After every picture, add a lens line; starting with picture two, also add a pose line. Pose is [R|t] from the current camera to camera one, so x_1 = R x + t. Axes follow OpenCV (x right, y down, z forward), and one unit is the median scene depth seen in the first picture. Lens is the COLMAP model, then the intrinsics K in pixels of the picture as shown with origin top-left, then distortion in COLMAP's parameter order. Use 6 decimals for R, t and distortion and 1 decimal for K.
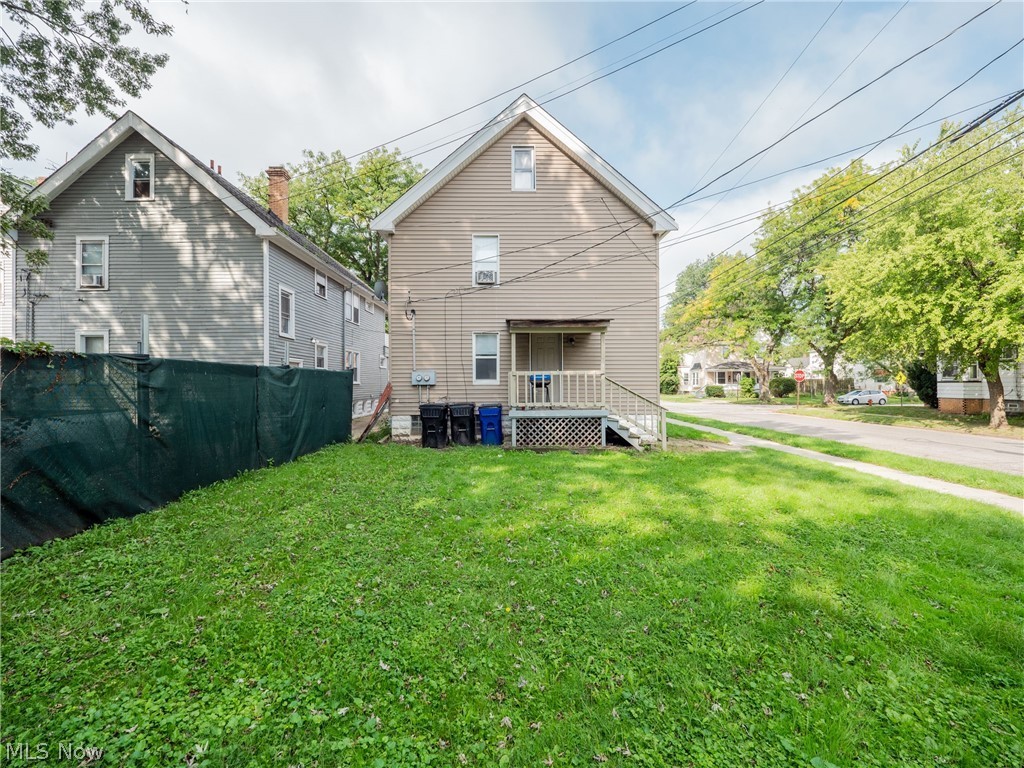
lens RADIAL K [[434.6, 0, 508.8], [0, 434.6, 372.1], [0, 0, 1]] dist [0.001990, -0.000370]
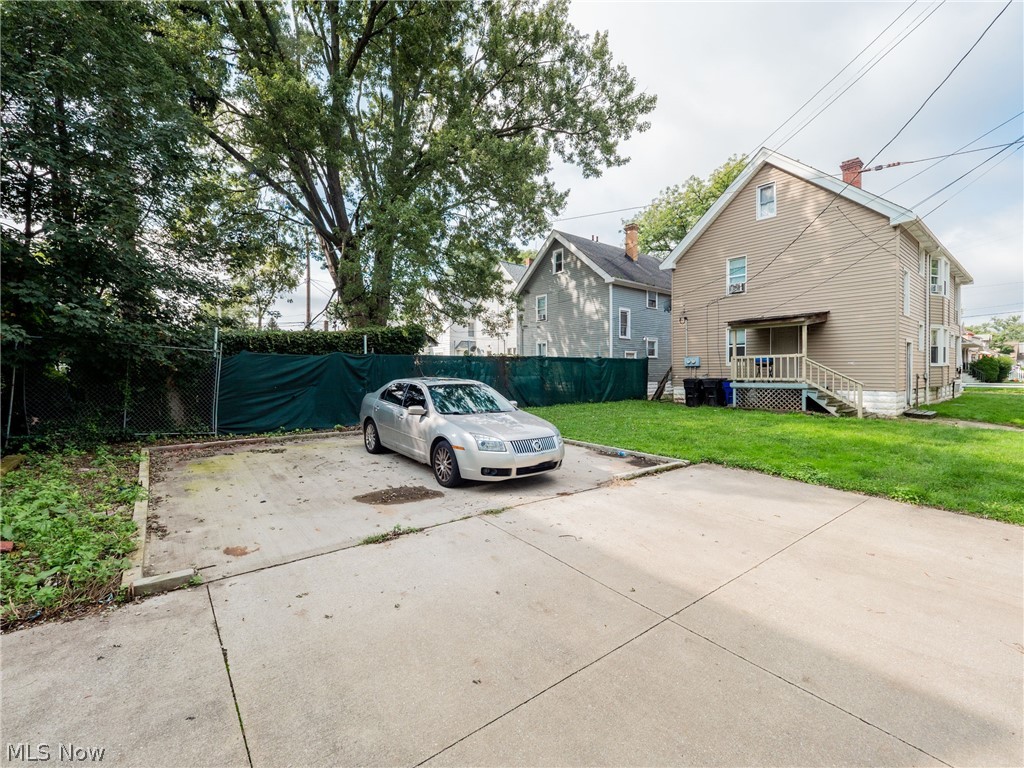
lens RADIAL K [[434.6, 0, 508.8], [0, 434.6, 372.1], [0, 0, 1]] dist [0.001990, -0.000370]
pose [[0.626170, 0.004965, -0.779670, 0.566548], [0.015922, 0.999690, 0.019154, 0.010688], [0.779524, -0.024407, 0.625897, -0.426893]]
